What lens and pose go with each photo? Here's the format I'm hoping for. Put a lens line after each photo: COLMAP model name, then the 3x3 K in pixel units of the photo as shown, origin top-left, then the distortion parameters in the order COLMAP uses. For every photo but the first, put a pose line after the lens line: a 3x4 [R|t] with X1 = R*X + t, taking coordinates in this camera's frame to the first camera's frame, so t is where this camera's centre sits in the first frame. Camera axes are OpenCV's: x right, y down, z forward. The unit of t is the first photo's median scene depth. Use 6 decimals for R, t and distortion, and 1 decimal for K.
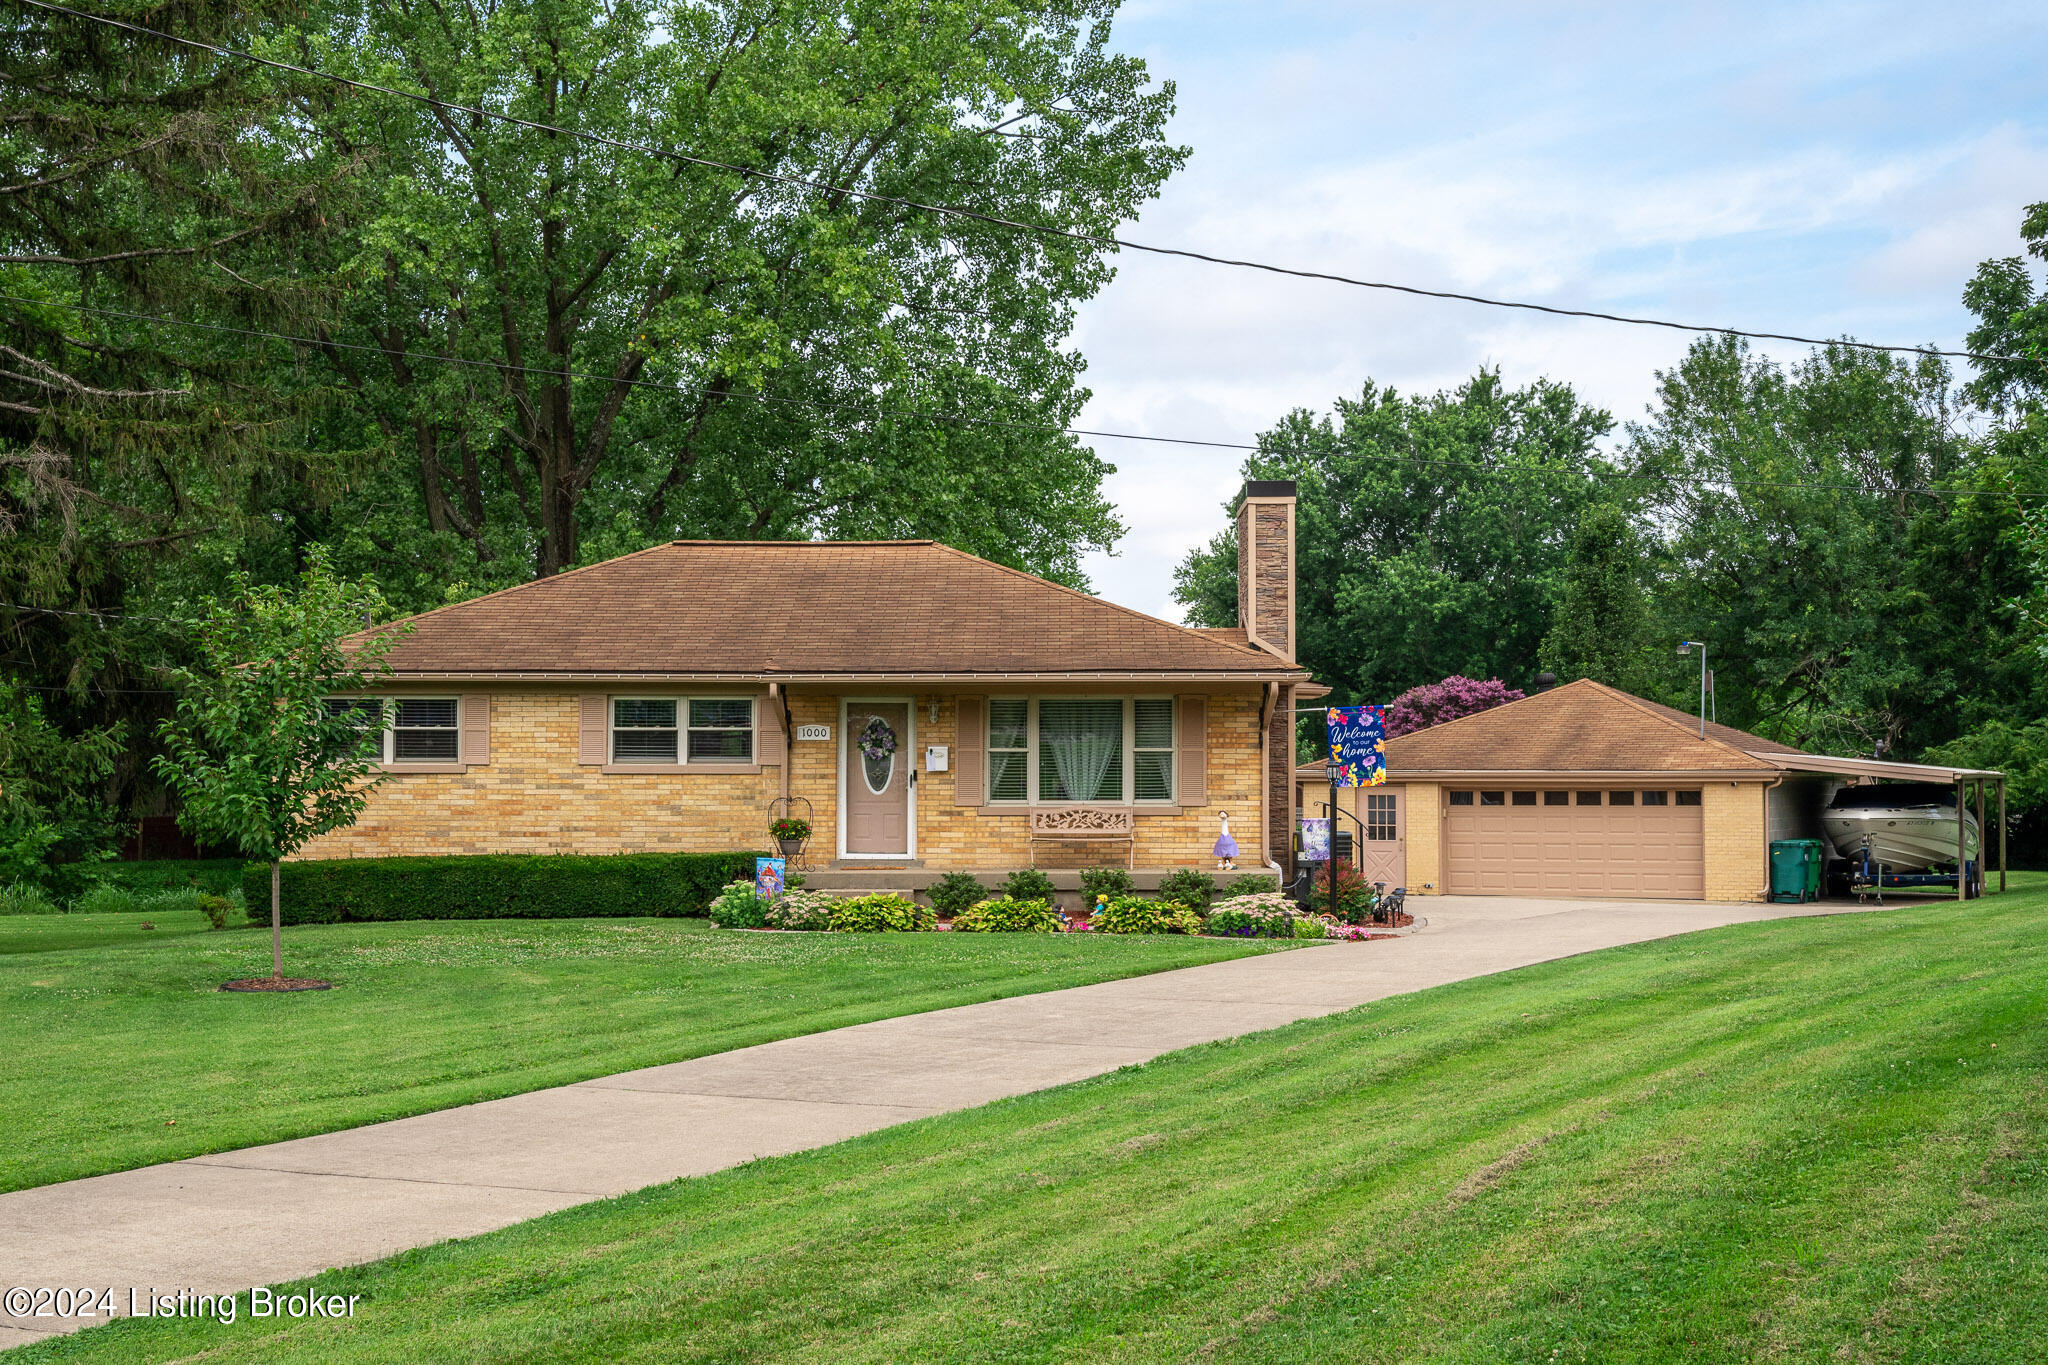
lens RADIAL K [[2474.1, 0, 1024.0], [0, 2474.1, 682.5], [0, 0, 1]] dist [0.012602, -0.001611]
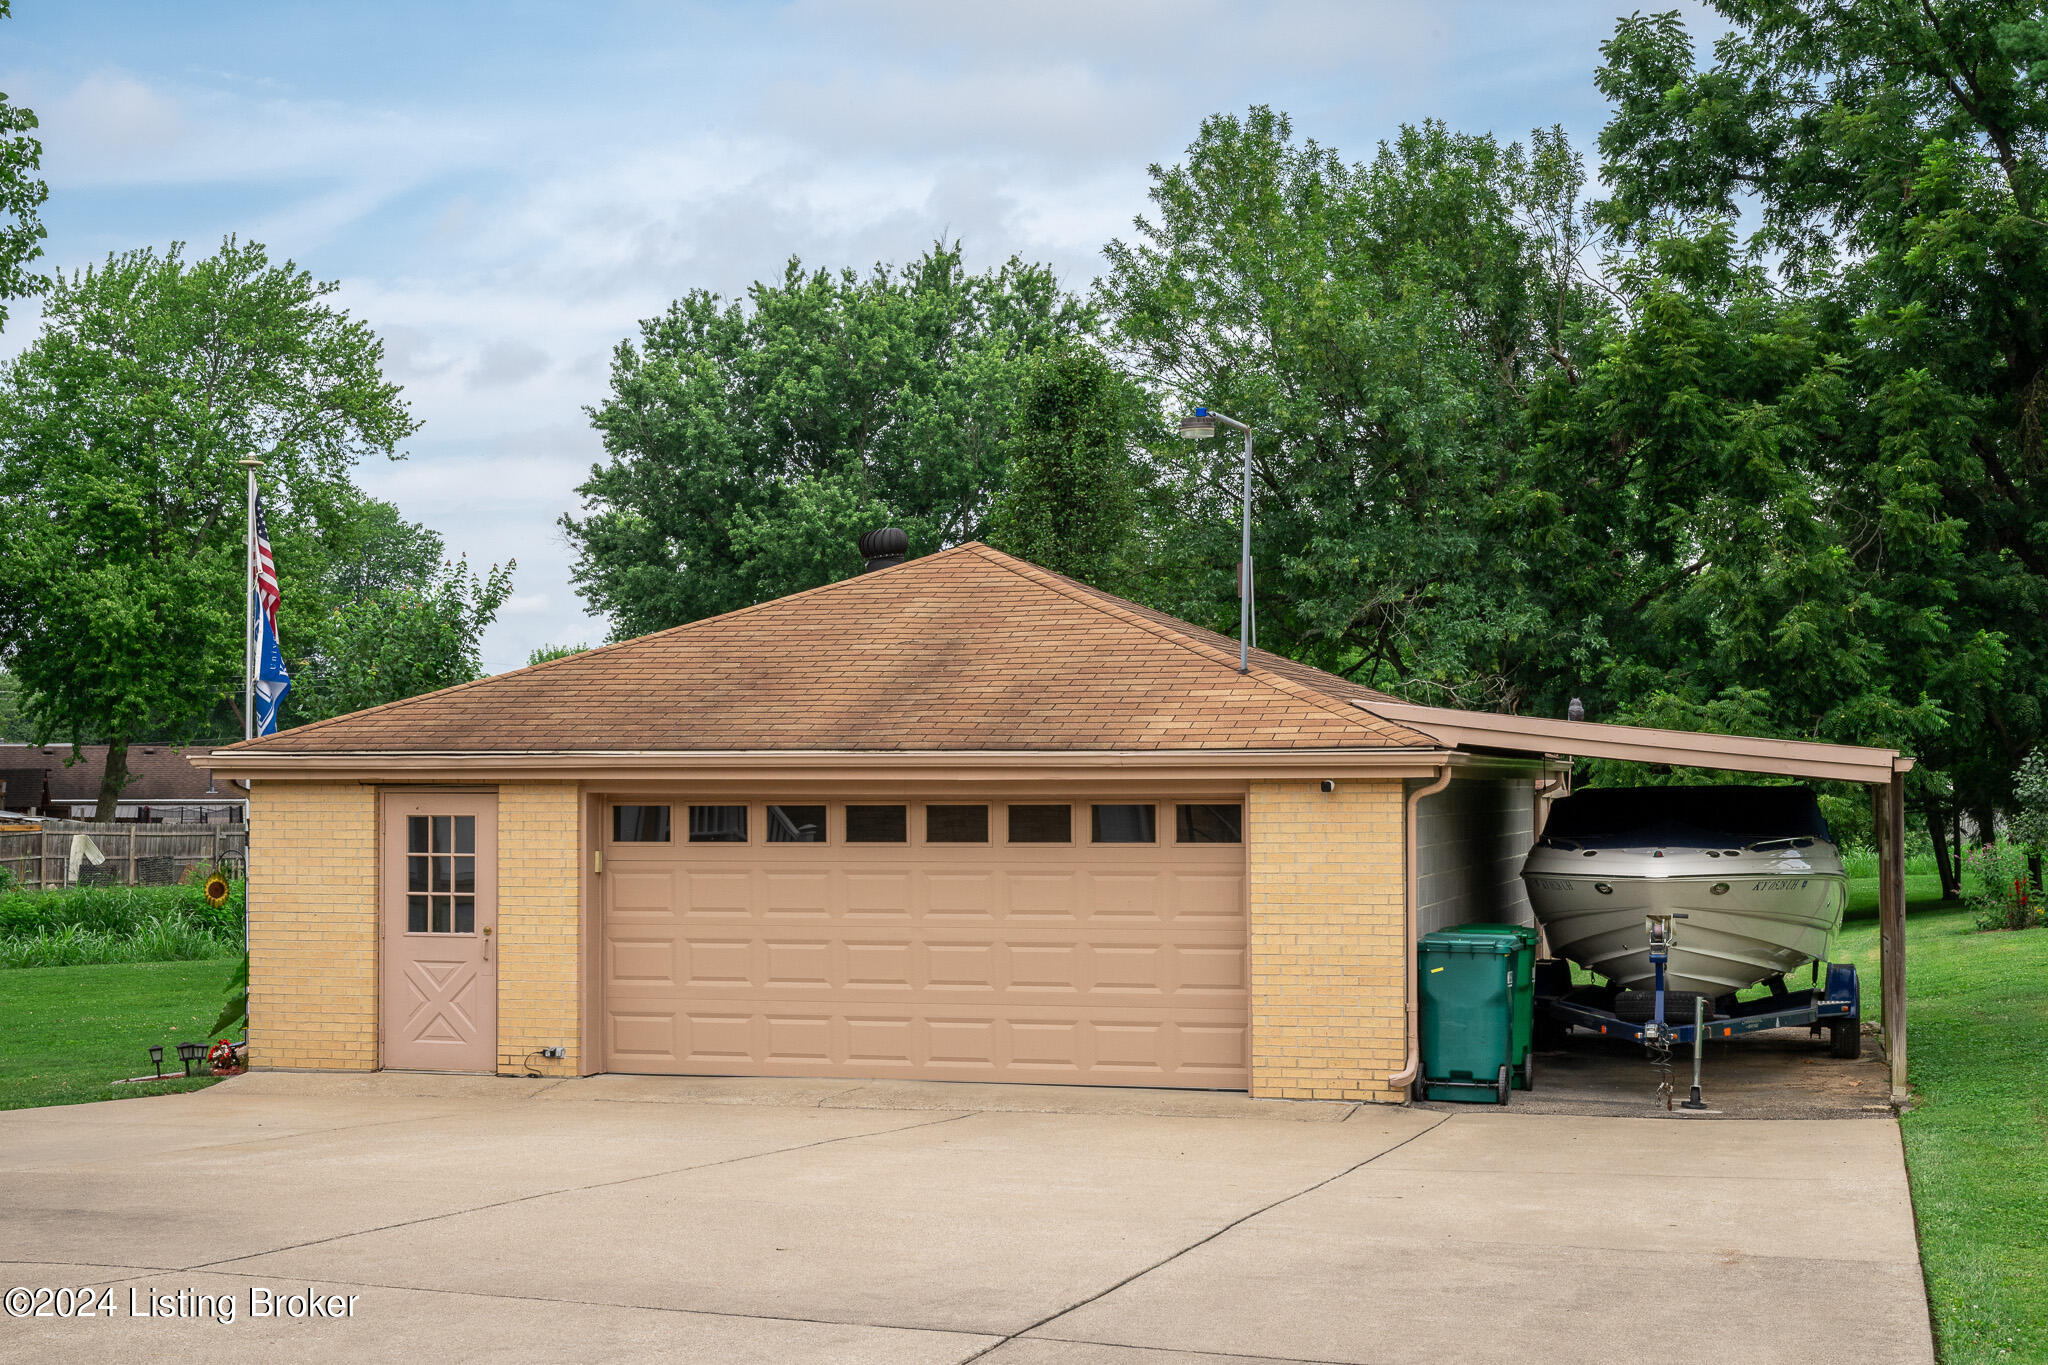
lens RADIAL K [[2802.3, 0, 1024.0], [0, 2802.3, 682.5], [0, 0, 1]] dist [0.013055, 0.027378]
pose [[0.979792, 0.006421, 0.199914, 0.156451], [-0.006940, 0.999974, 0.001897, 0.024829], [-0.199897, -0.003246, 0.979812, 0.592422]]
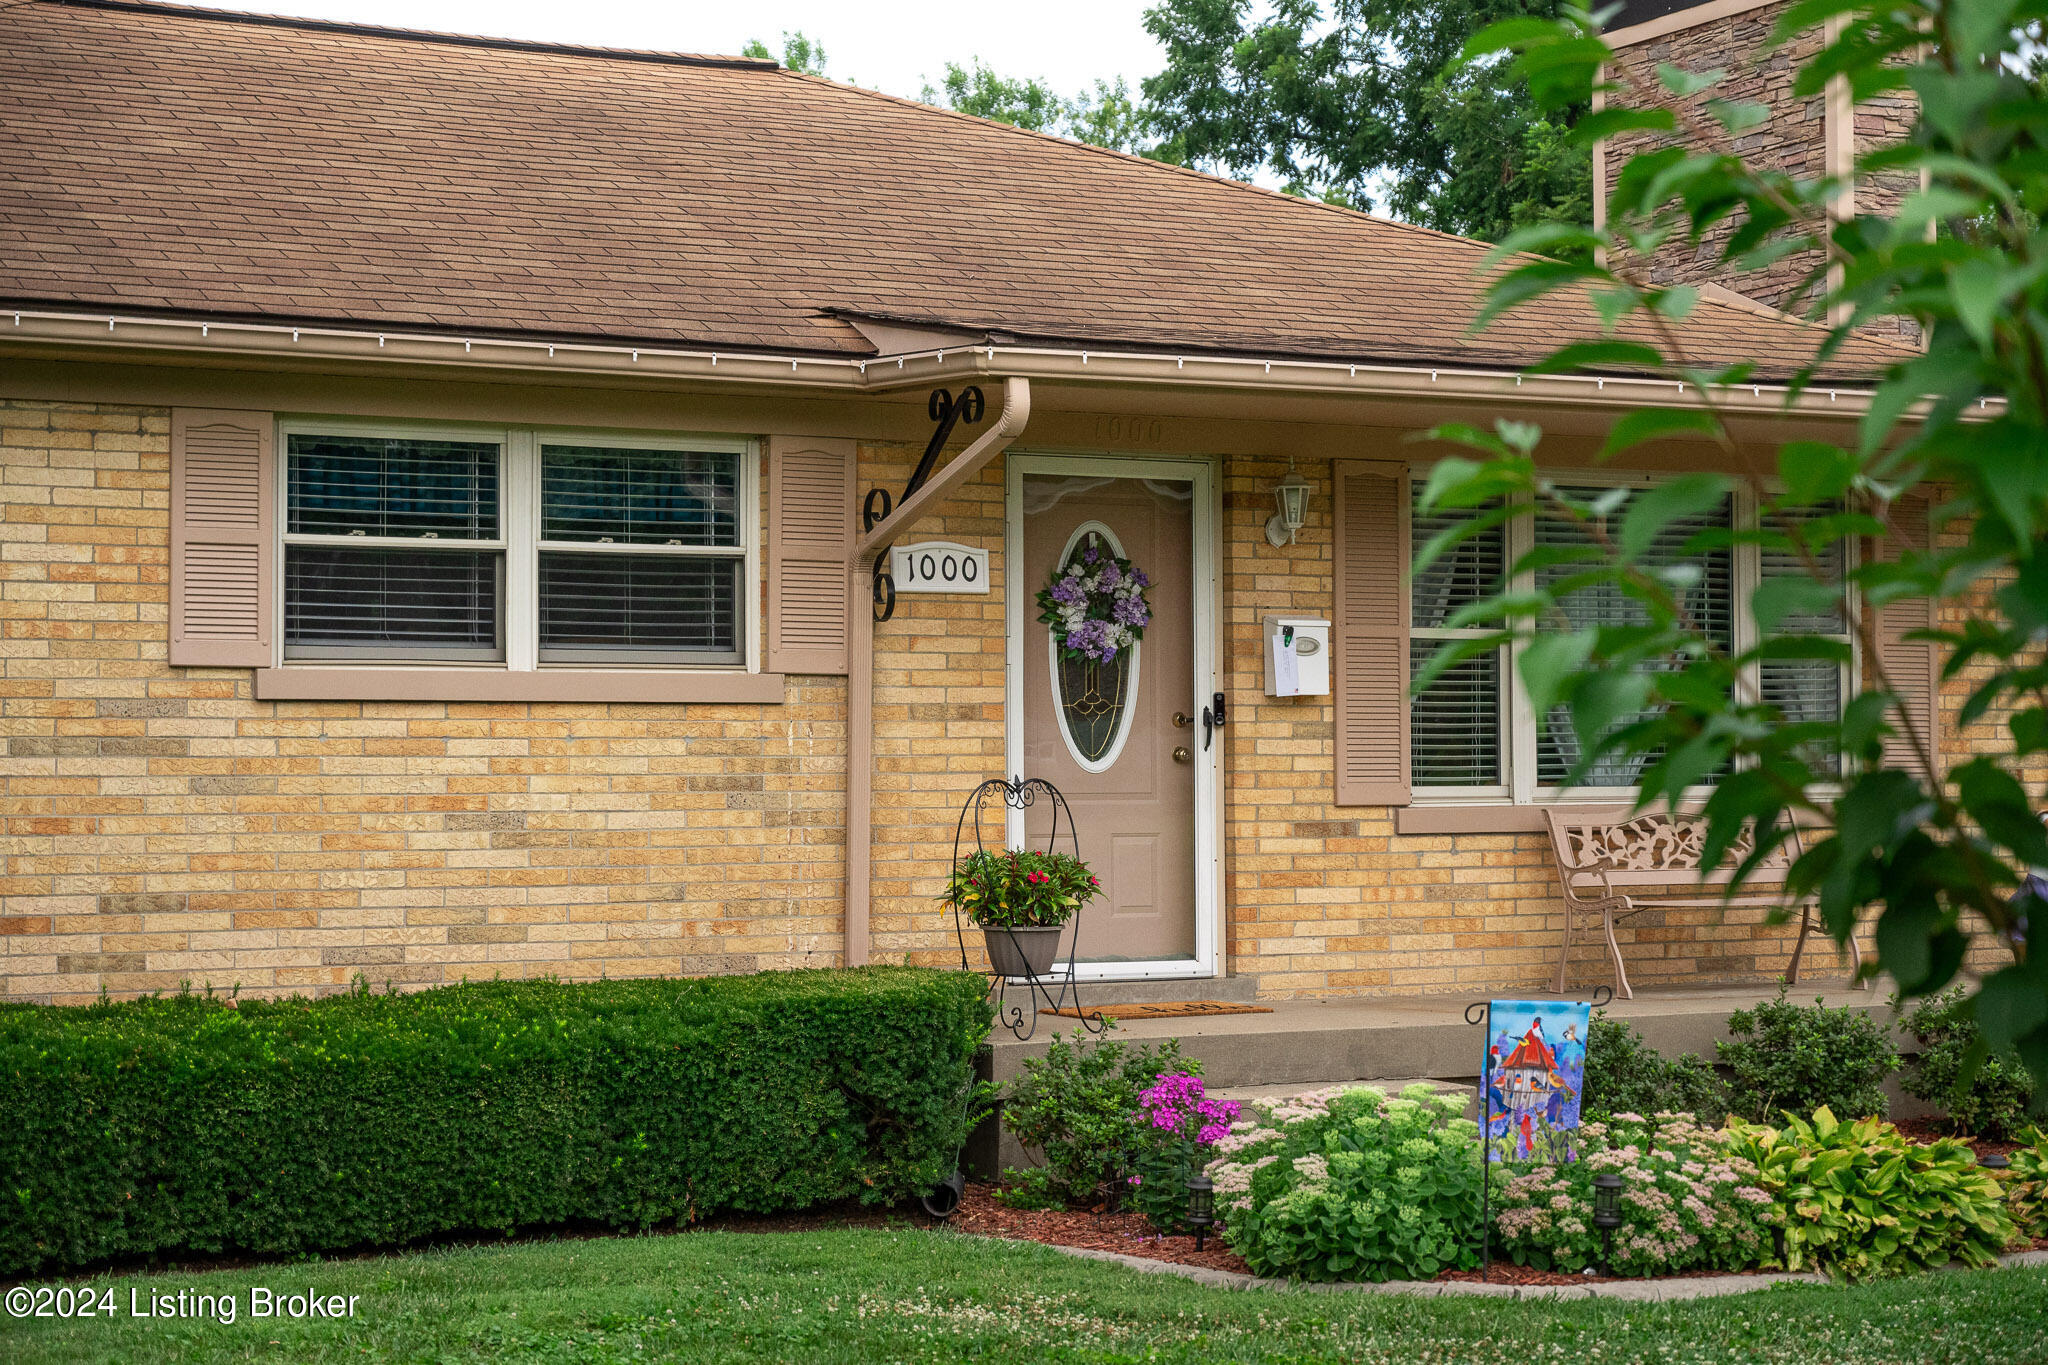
lens RADIAL K [[3641.6, 0, 1024.0], [0, 3641.6, 682.5], [0, 0, 1]] dist [0.006713, 0.012230]
pose [[0.878942, 0.007085, 0.476875, -0.197824], [-0.011665, 0.999910, 0.006644, 0.021428], [-0.476785, -0.011403, 0.878946, 0.414032]]
